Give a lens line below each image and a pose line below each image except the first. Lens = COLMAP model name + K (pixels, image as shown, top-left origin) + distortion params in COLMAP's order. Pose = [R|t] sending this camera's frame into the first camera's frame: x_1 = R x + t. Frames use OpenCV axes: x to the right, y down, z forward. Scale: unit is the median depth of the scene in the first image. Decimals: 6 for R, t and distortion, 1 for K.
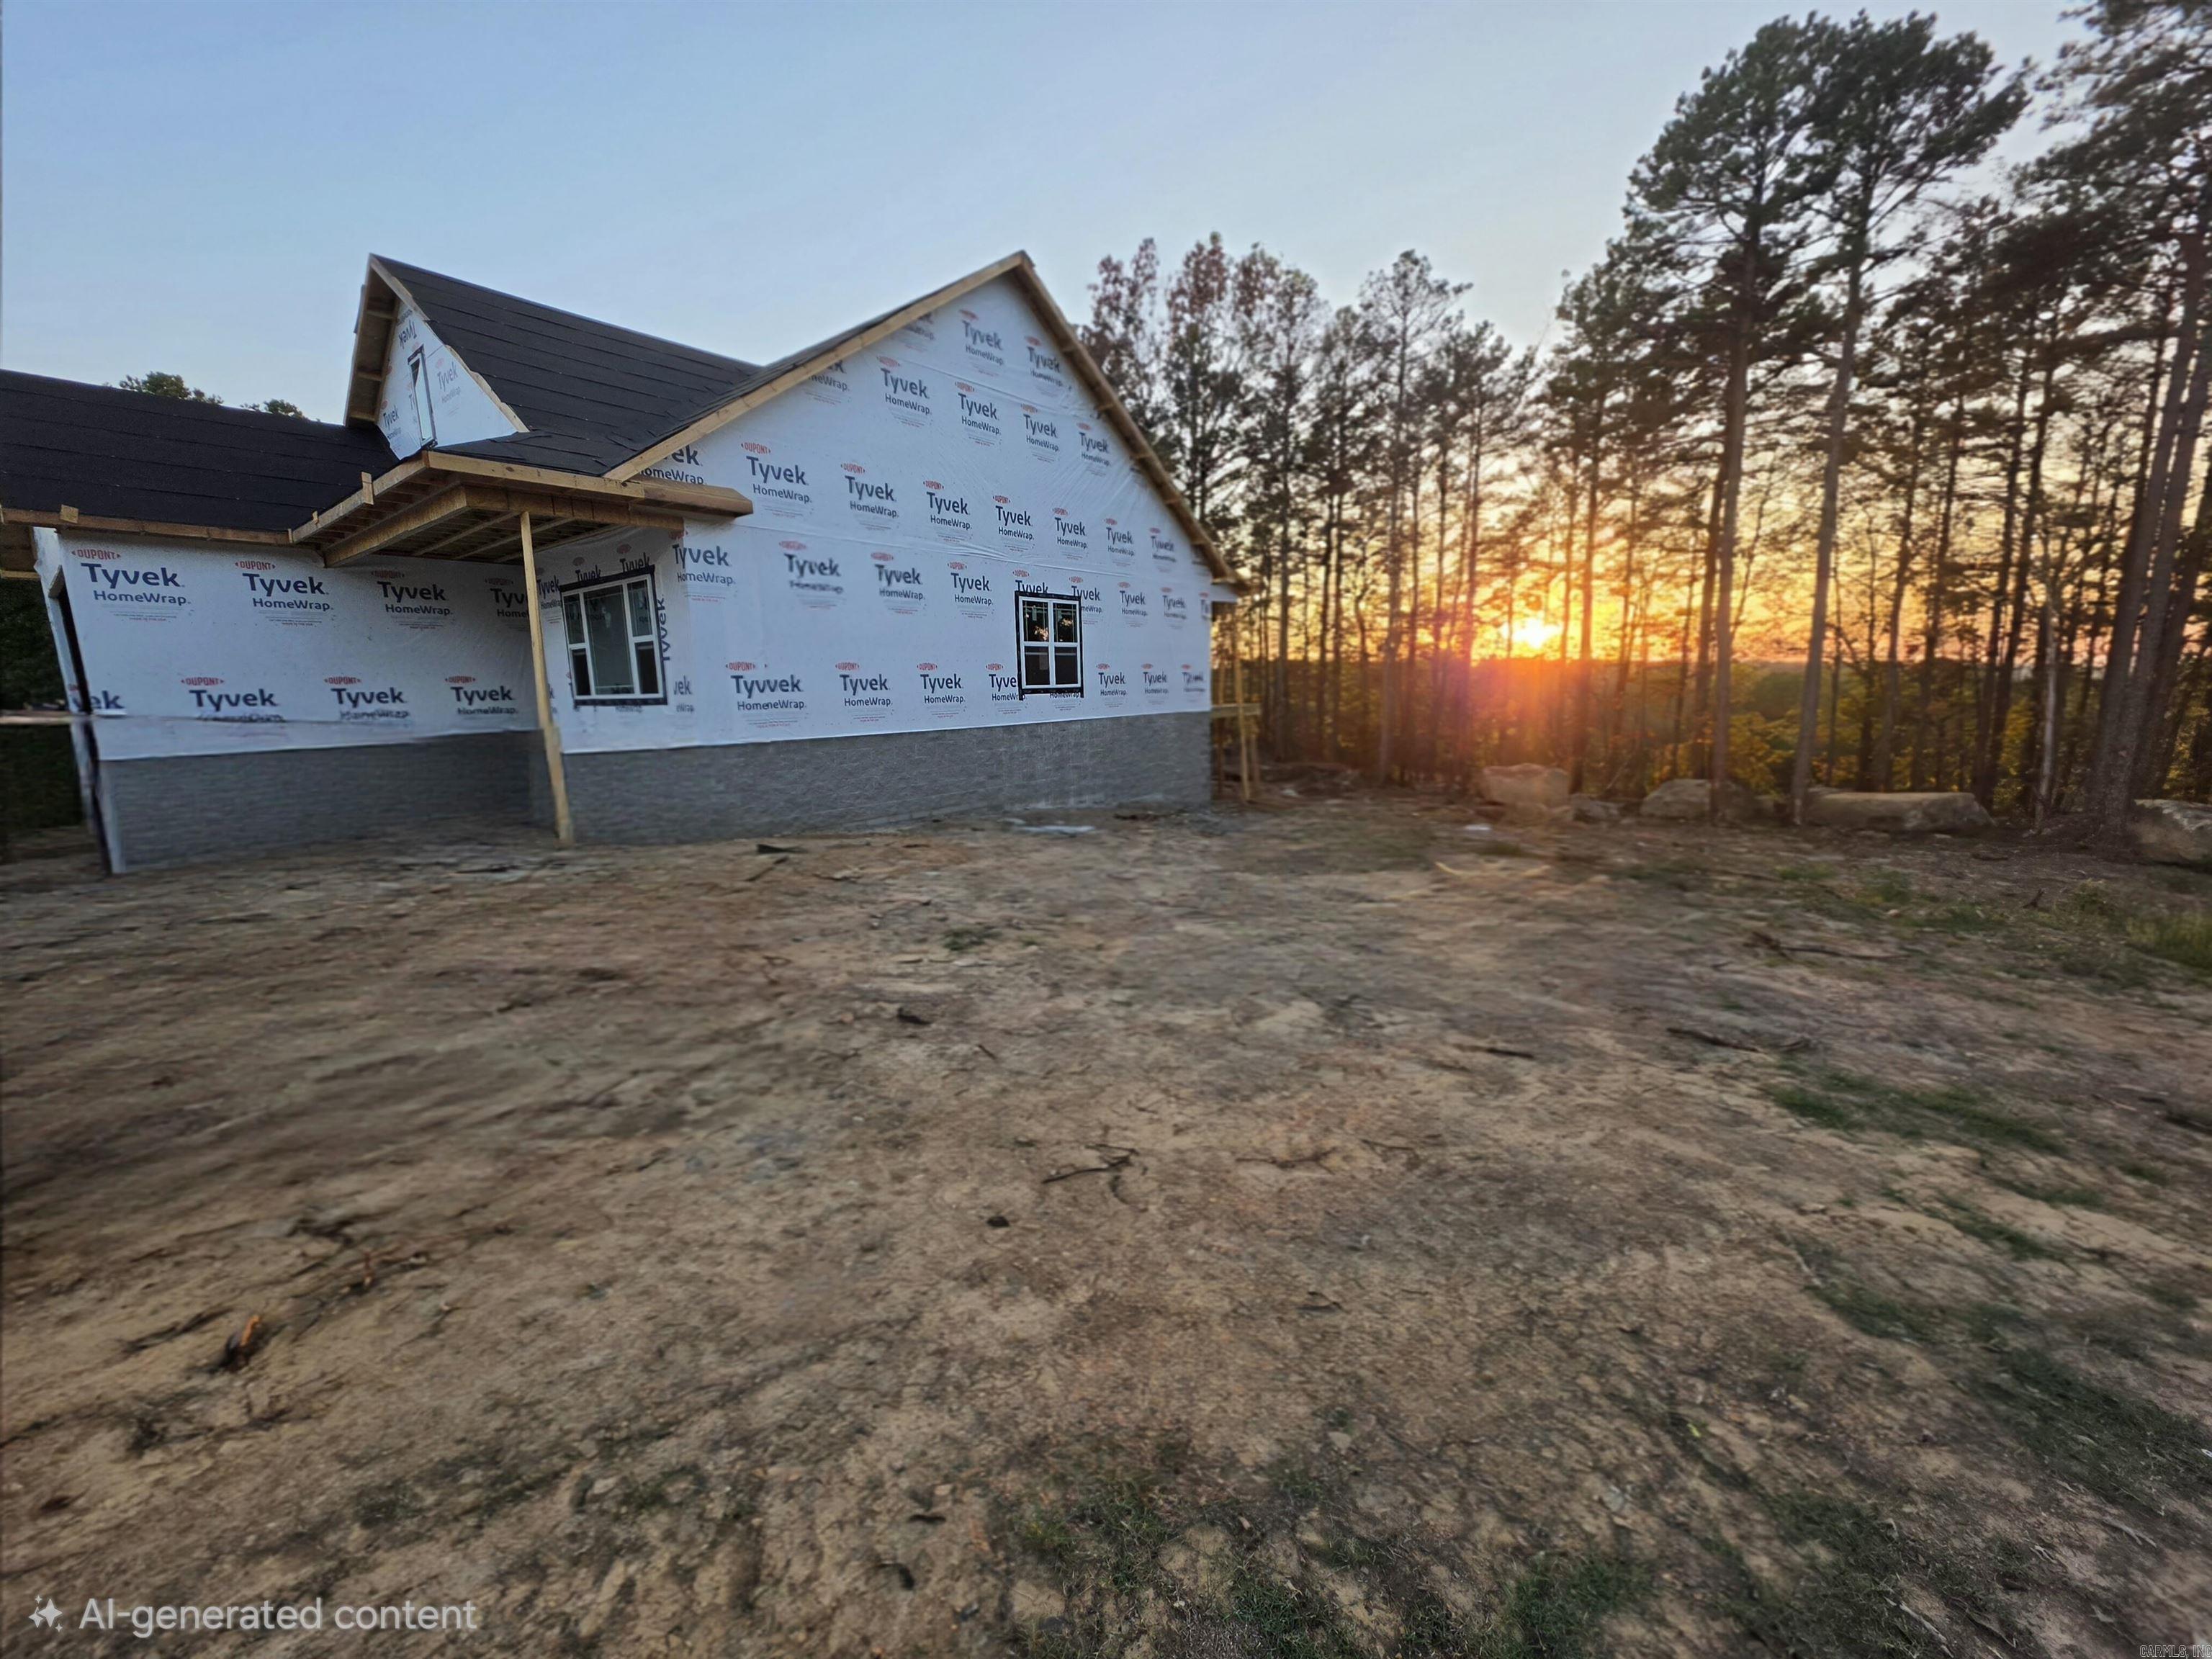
lens RADIAL K [[877.1, 0, 1103.1], [0, 877.1, 833.2], [0, 0, 1]] dist [0.000409, -0.000135]
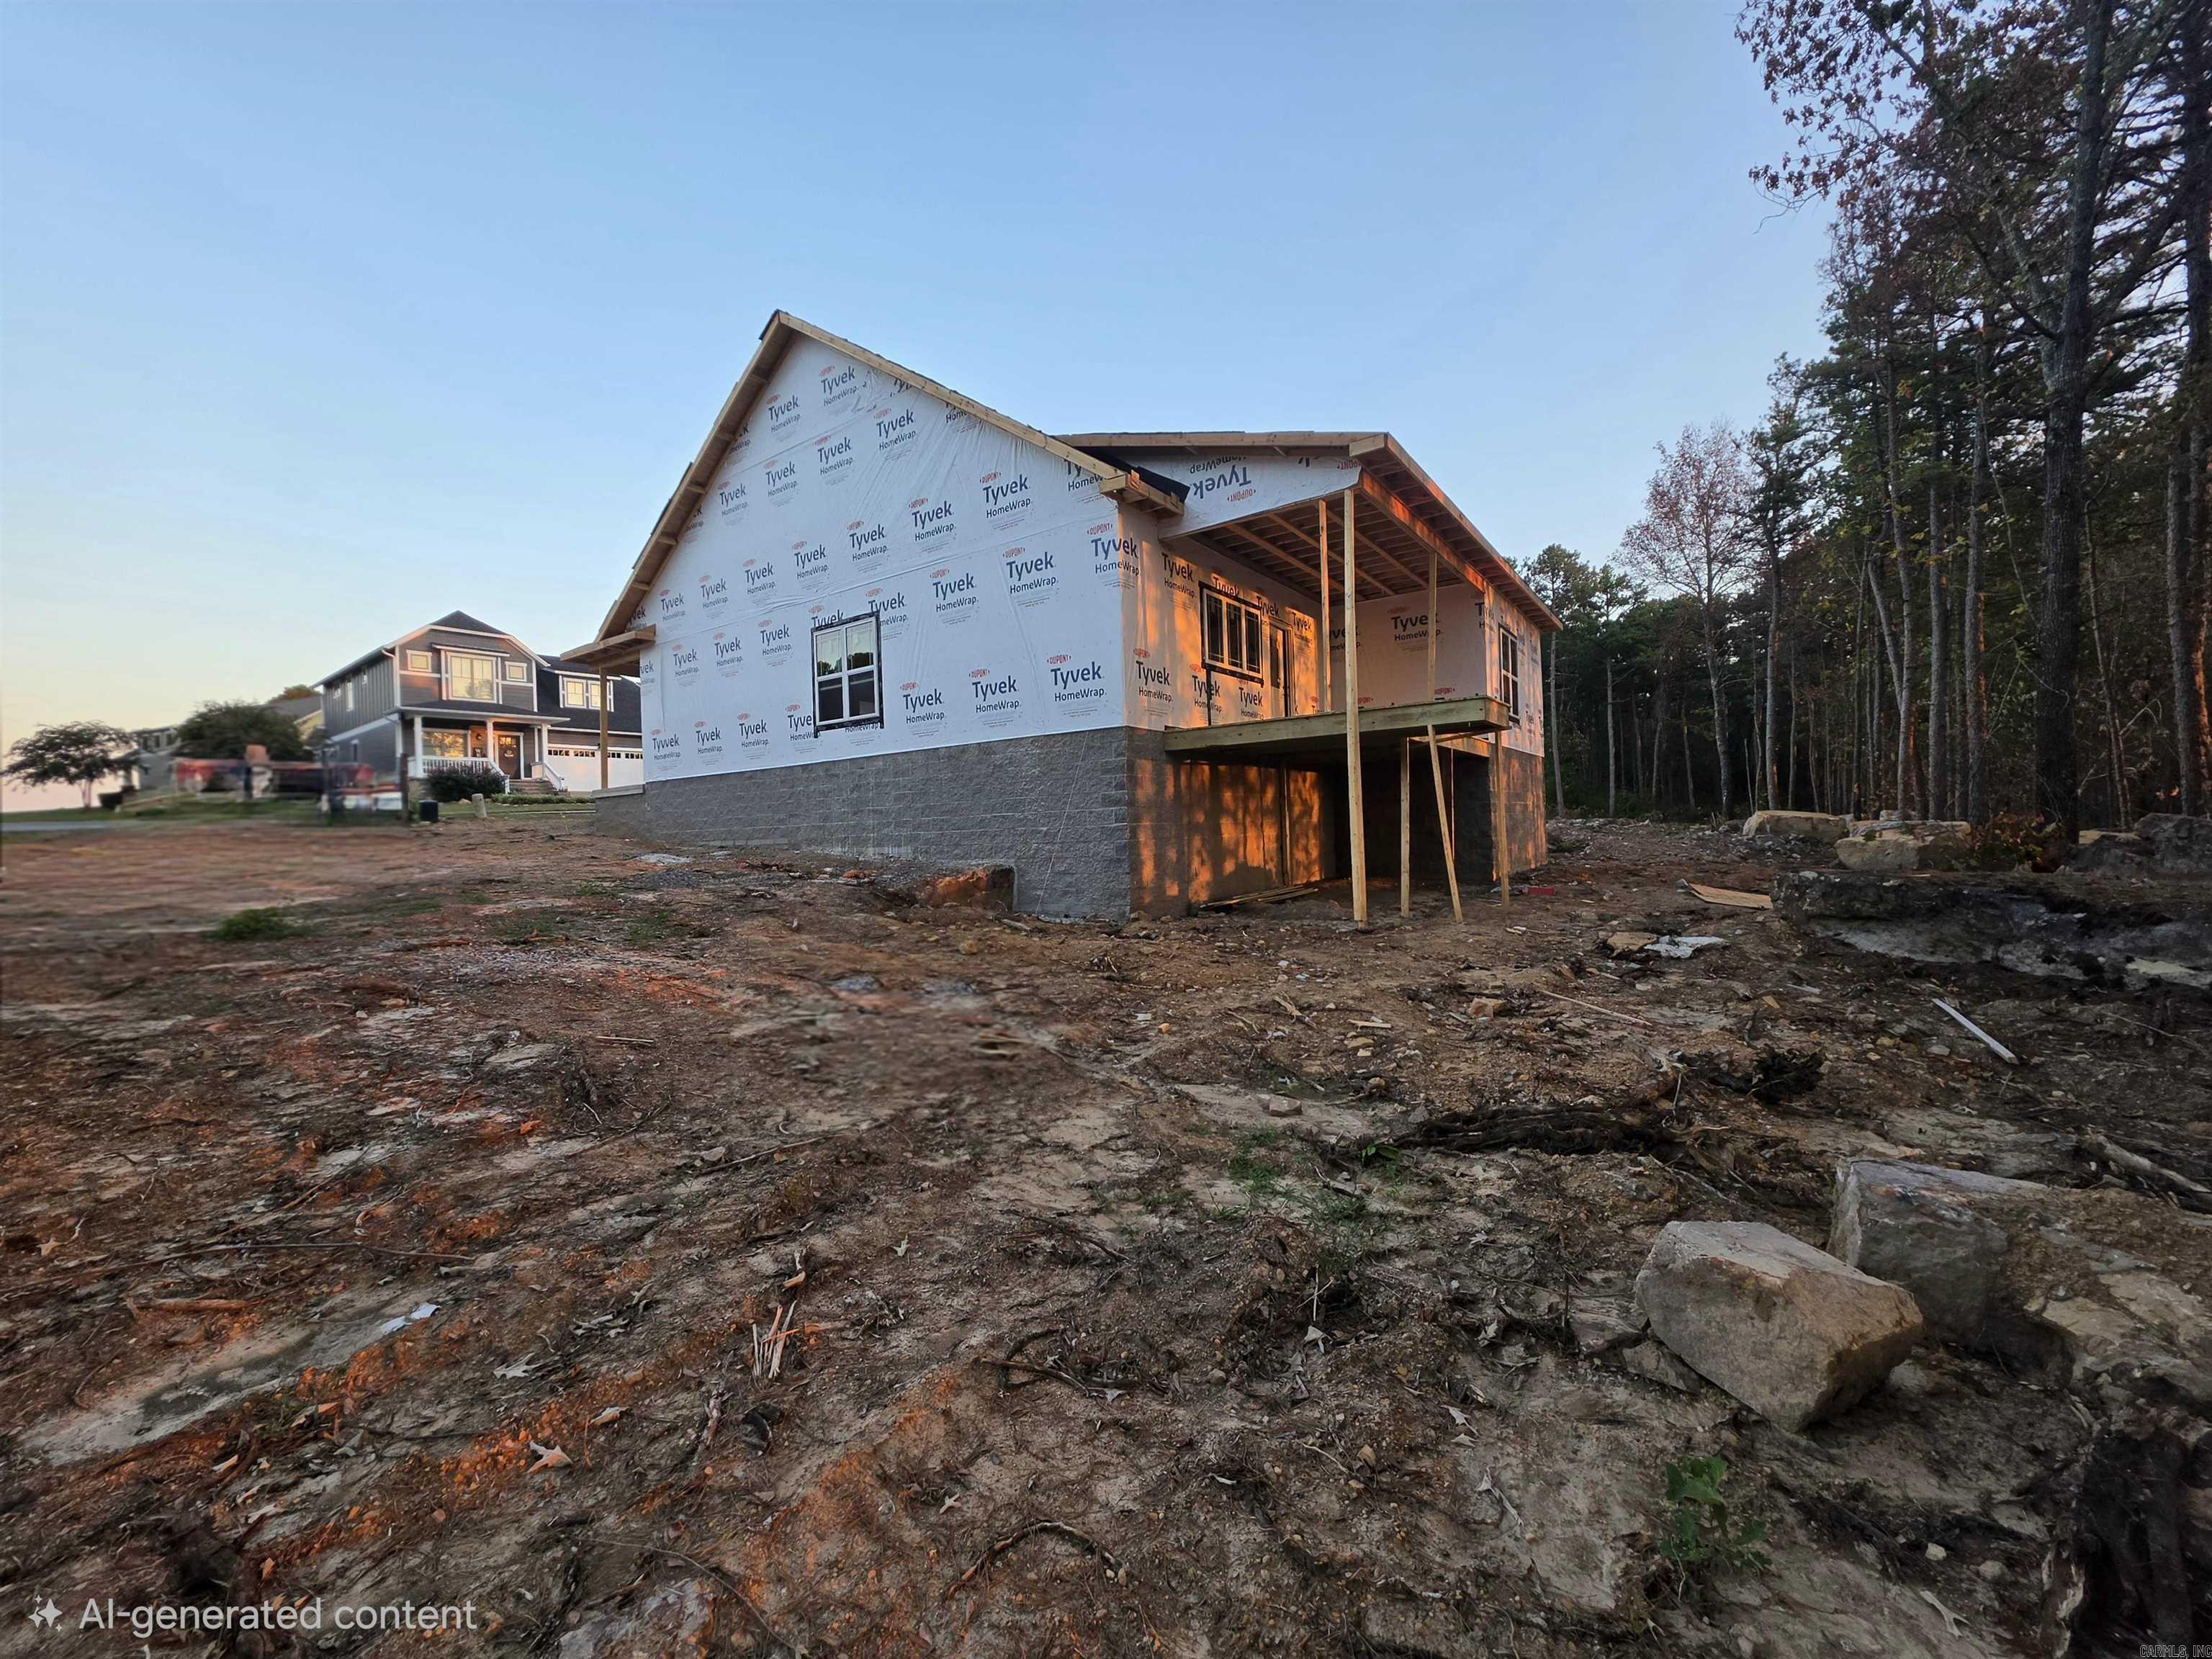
lens RADIAL K [[879.6, 0, 1100.0], [0, 879.6, 836.4], [0, 0, 1]] dist [-0.000230, 0.000579]
pose [[0.056389, 0.026316, -0.998062, 0.882984], [-0.133575, 0.990865, 0.018580, -0.102406], [0.989433, 0.132269, 0.059389, 1.249463]]
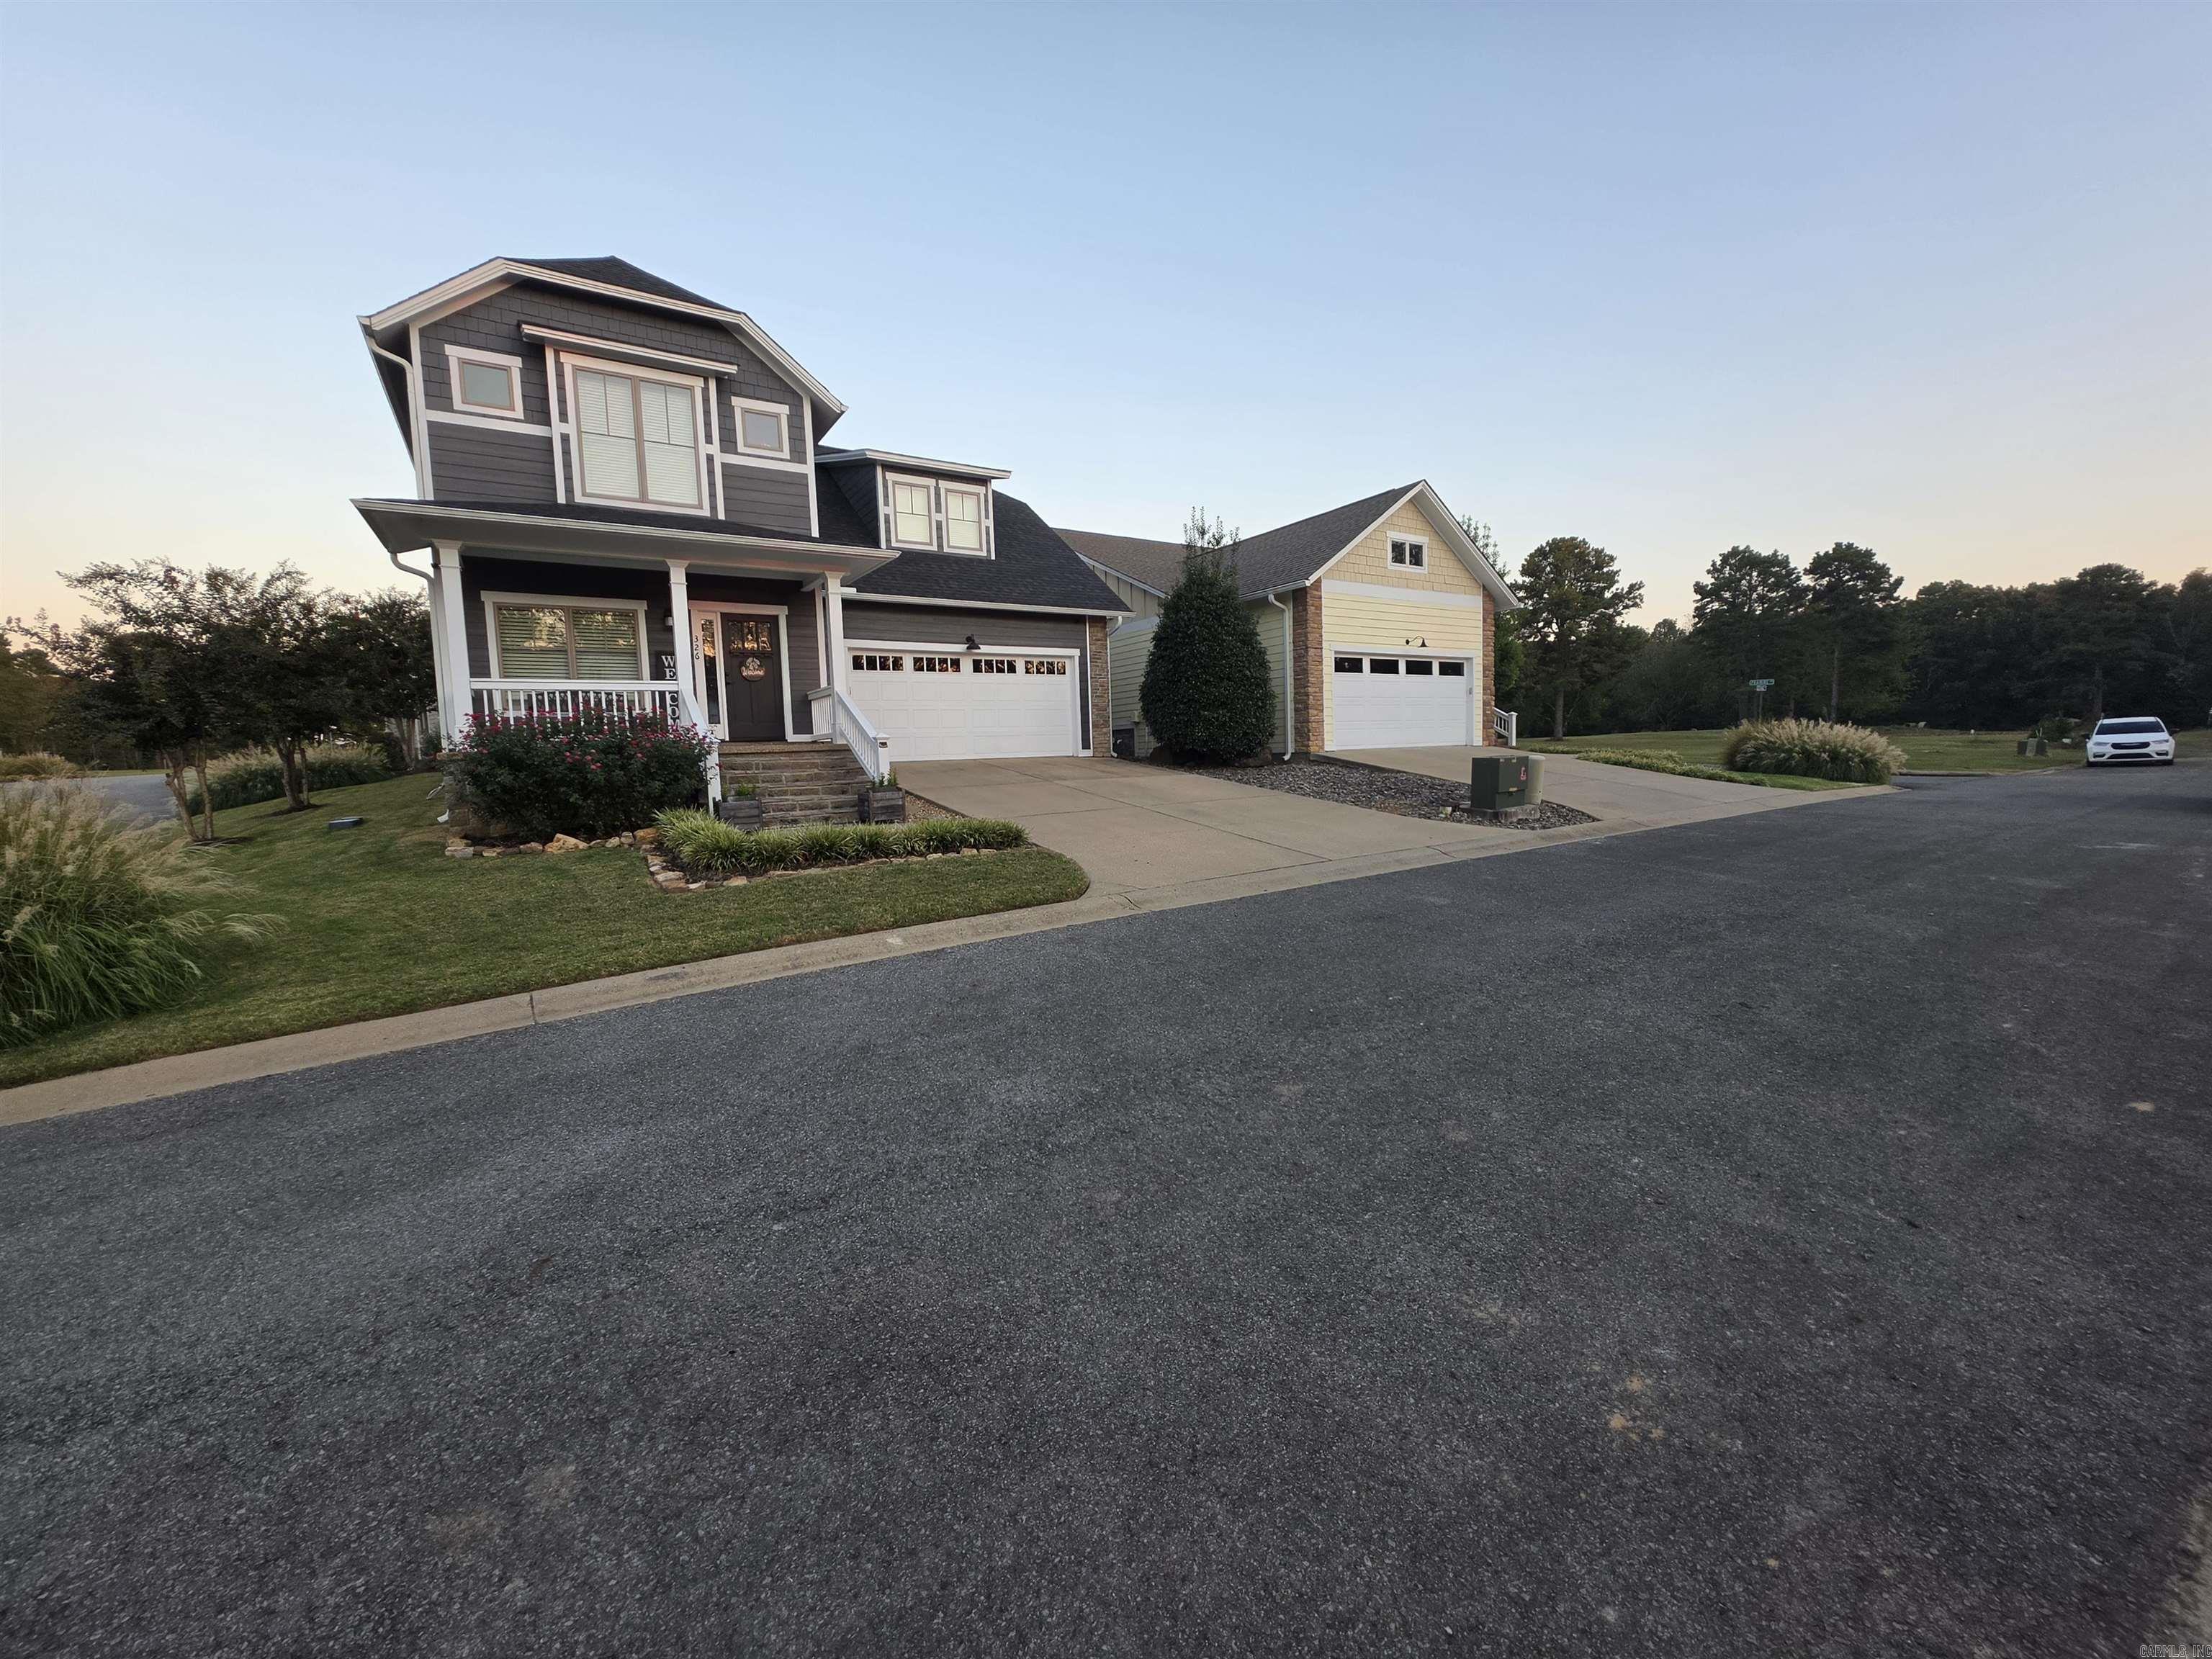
lens RADIAL K [[879.6, 0, 1100.0], [0, 879.6, 836.4], [0, 0, 1]] dist [-0.000230, 0.000579]
pose [[-0.264925, 0.116756, -0.957174, -1.056781], [-0.121592, 0.980674, 0.153276, -0.075827], [0.956572, 0.156991, -0.245608, 0.223102]]
